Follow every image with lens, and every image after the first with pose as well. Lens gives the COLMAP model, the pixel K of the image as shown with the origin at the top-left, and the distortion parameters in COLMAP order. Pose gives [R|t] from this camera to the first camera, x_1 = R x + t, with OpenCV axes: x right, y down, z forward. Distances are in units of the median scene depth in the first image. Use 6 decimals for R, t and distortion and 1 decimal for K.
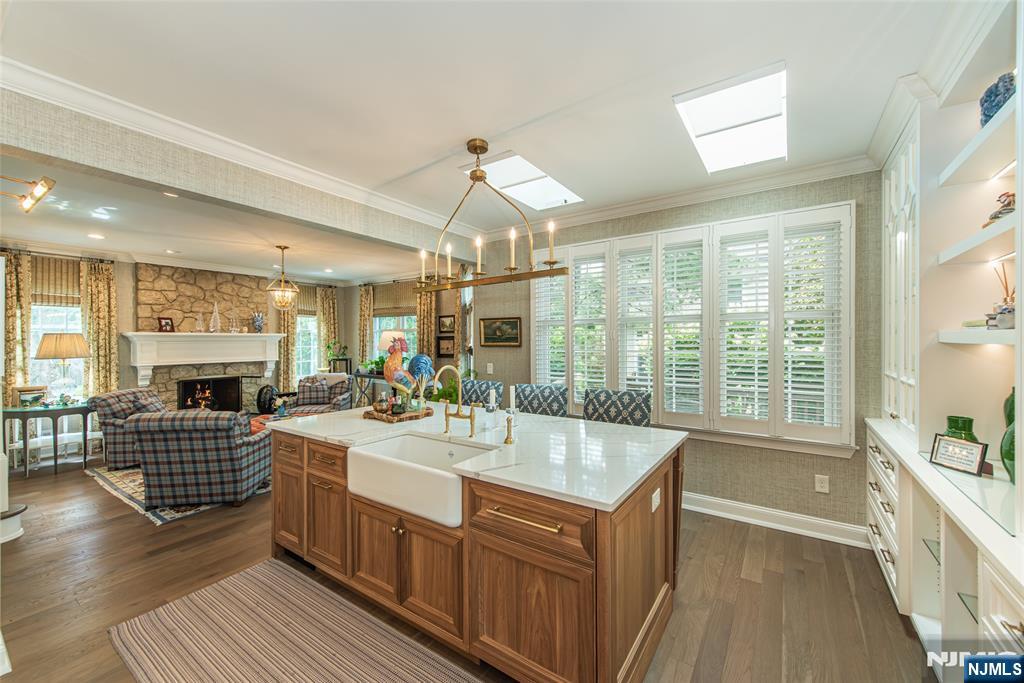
lens RADIAL K [[408.1, 0, 512.6], [0, 408.1, 343.6], [0, 0, 1]] dist [0.004763, -0.000076]
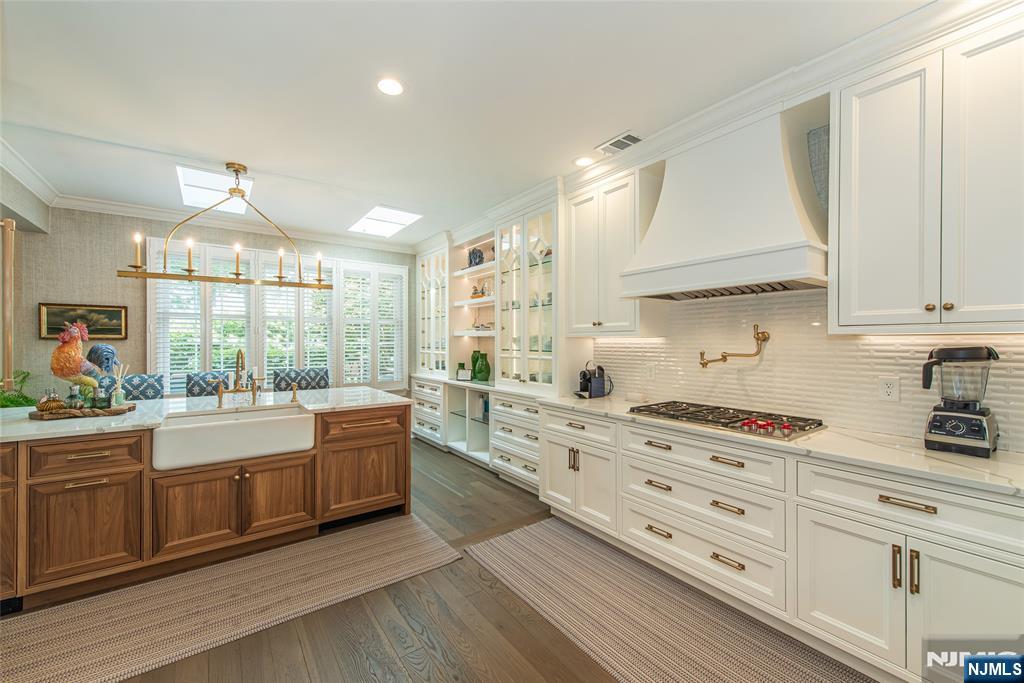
lens RADIAL K [[408.1, 0, 510.5], [0, 408.1, 343.4], [0, 0, 1]] dist [0.004763, -0.000076]
pose [[0.340592, 0.005117, 0.940197, -1.061176], [0.006438, 0.999949, -0.007774, 0.056060], [-0.940189, 0.008701, 0.340541, -0.187284]]
